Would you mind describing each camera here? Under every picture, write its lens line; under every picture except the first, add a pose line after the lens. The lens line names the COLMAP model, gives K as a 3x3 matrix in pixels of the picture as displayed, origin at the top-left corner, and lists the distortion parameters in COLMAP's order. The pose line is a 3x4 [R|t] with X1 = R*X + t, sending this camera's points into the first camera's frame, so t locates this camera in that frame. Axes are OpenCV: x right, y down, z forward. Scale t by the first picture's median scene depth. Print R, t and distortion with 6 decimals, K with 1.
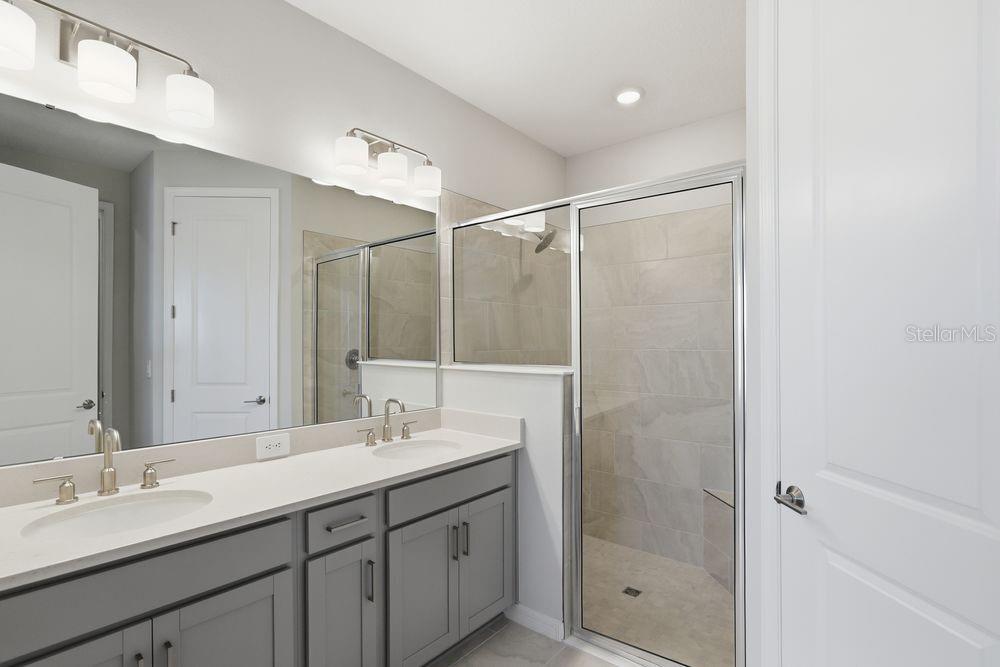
lens RADIAL K [[460.0, 0, 503.7], [0, 460.0, 339.7], [0, 0, 1]] dist [-0.029789, 0.000267]
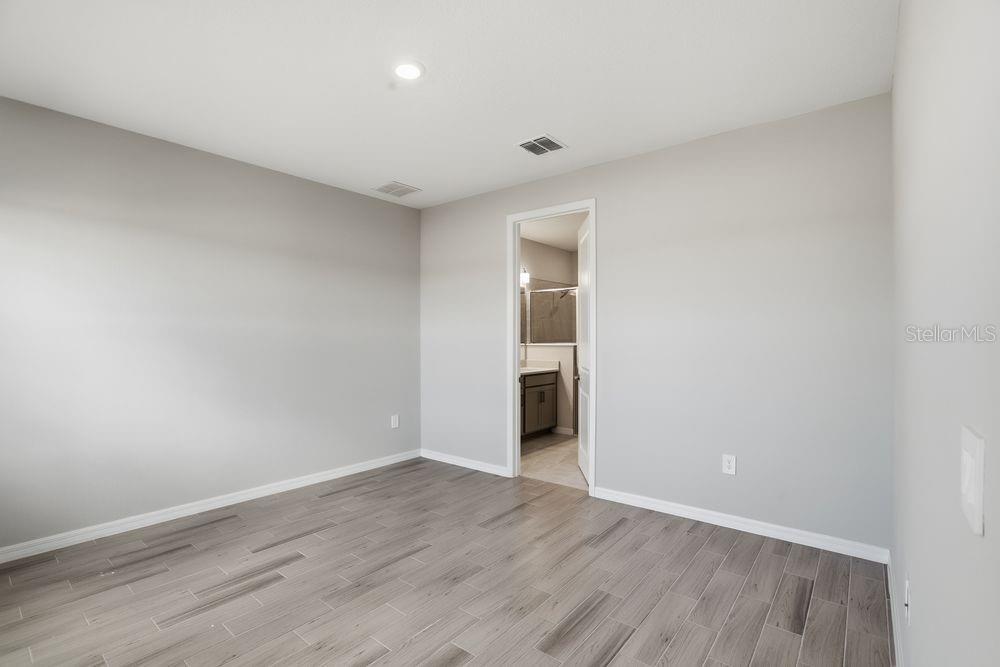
lens RADIAL K [[460.0, 0, 503.7], [0, 460.0, 339.7], [0, 0, 1]] dist [-0.029789, 0.000267]
pose [[0.999846, 0.003748, 0.017165, -0.359520], [-0.004023, 0.999864, 0.016003, -0.011847], [-0.017102, -0.016069, 0.999725, -1.903536]]
